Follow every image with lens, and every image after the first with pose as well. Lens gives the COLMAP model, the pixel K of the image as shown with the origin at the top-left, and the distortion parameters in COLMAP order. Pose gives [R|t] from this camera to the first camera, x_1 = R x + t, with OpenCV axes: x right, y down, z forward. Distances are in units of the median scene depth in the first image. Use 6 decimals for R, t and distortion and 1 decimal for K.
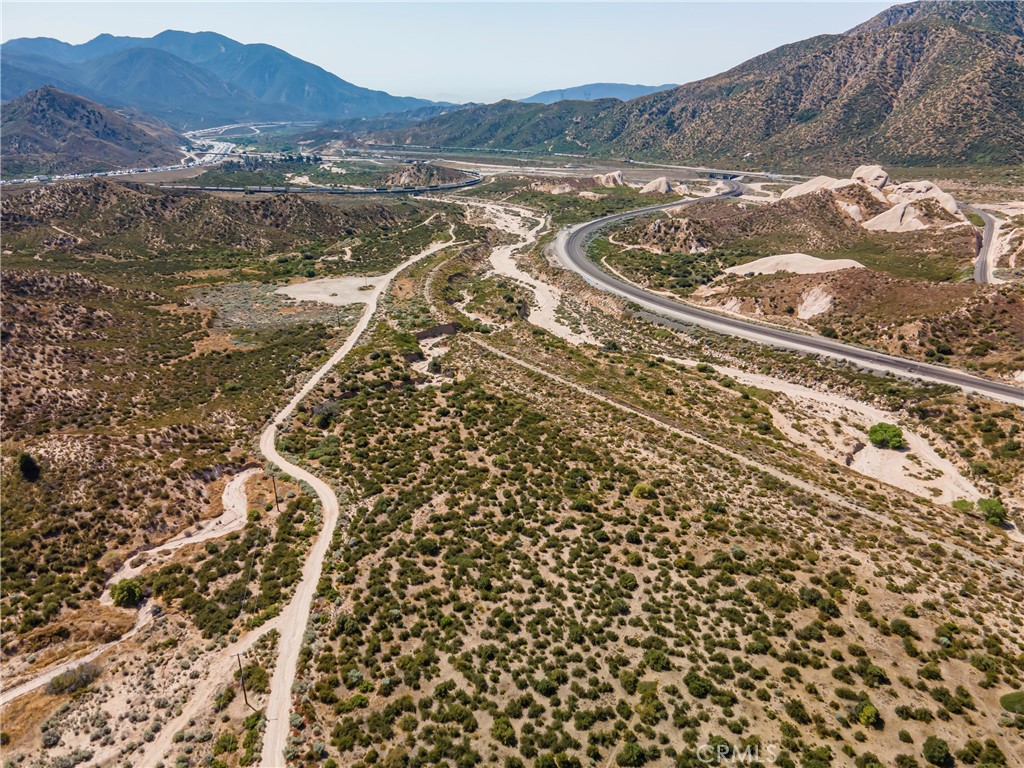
lens RADIAL K [[718.8, 0, 511.6], [0, 718.8, 384.7], [0, 0, 1]] dist [0.011168, 0.034495]
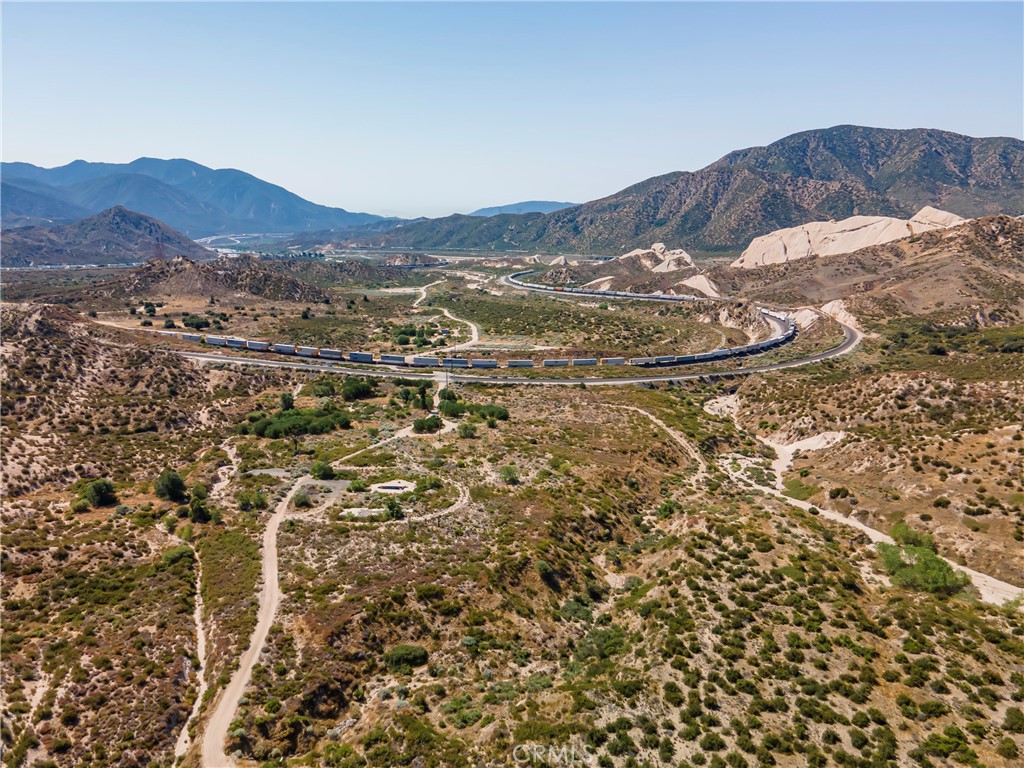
lens RADIAL K [[718.8, 0, 511.7], [0, 718.8, 383.4], [0, 0, 1]] dist [0.011168, 0.034495]
pose [[0.996742, -0.021859, 0.077632, -0.025627], [0.033045, 0.988752, -0.145868, 0.147306], [-0.073570, 0.147958, 0.986253, -0.357804]]
